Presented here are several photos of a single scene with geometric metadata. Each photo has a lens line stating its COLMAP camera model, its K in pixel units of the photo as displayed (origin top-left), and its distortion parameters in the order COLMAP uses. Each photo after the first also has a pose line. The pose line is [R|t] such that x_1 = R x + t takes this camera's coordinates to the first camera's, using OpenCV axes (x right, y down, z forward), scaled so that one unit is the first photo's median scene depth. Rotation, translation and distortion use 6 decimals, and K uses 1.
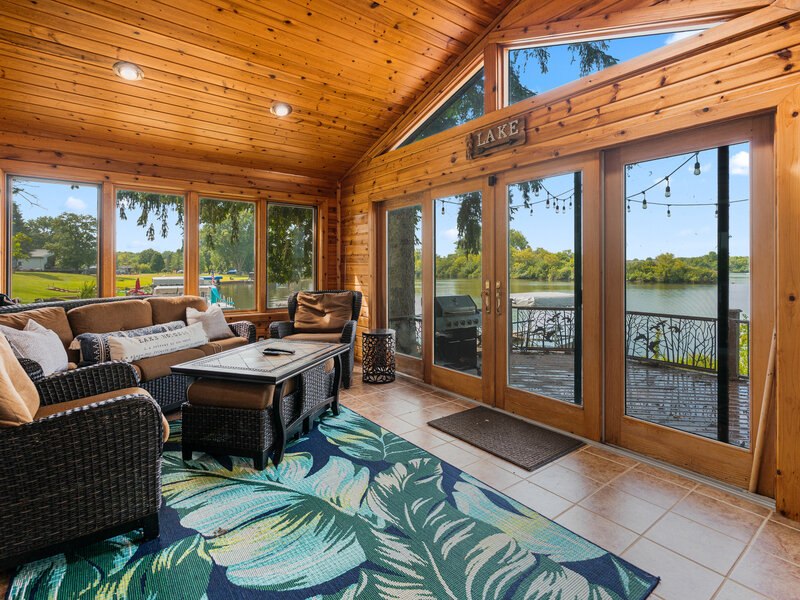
lens RADIAL K [[406.9, 0, 399.5], [0, 406.9, 301.3], [0, 0, 1]] dist [-0.001864, 0.000517]
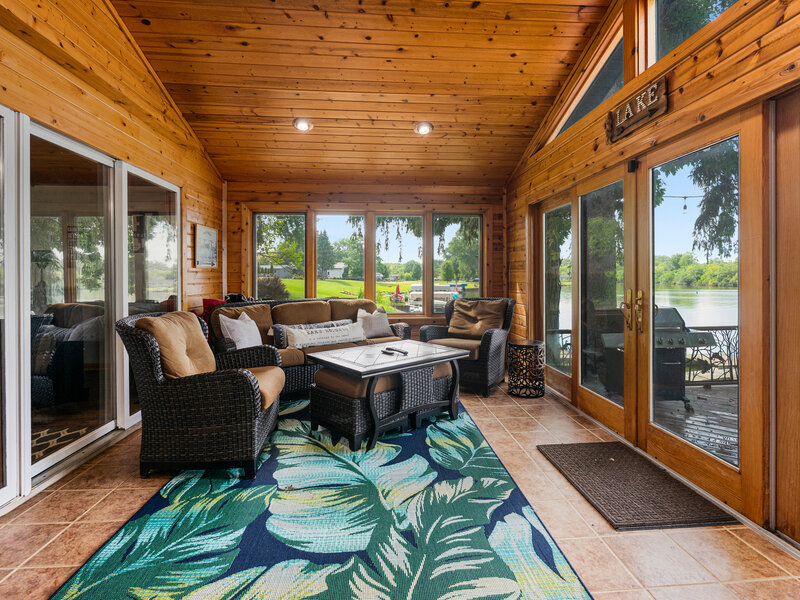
lens RADIAL K [[403.3, 0, 409.1], [0, 403.3, 310.4], [0, 0, 1]] dist [-0.002606, 0.000840]
pose [[0.842735, 0.041136, -0.536754, 0.329509], [-0.038932, 0.999122, 0.015446, -0.005554], [0.536918, 0.007880, 0.843597, 0.100299]]
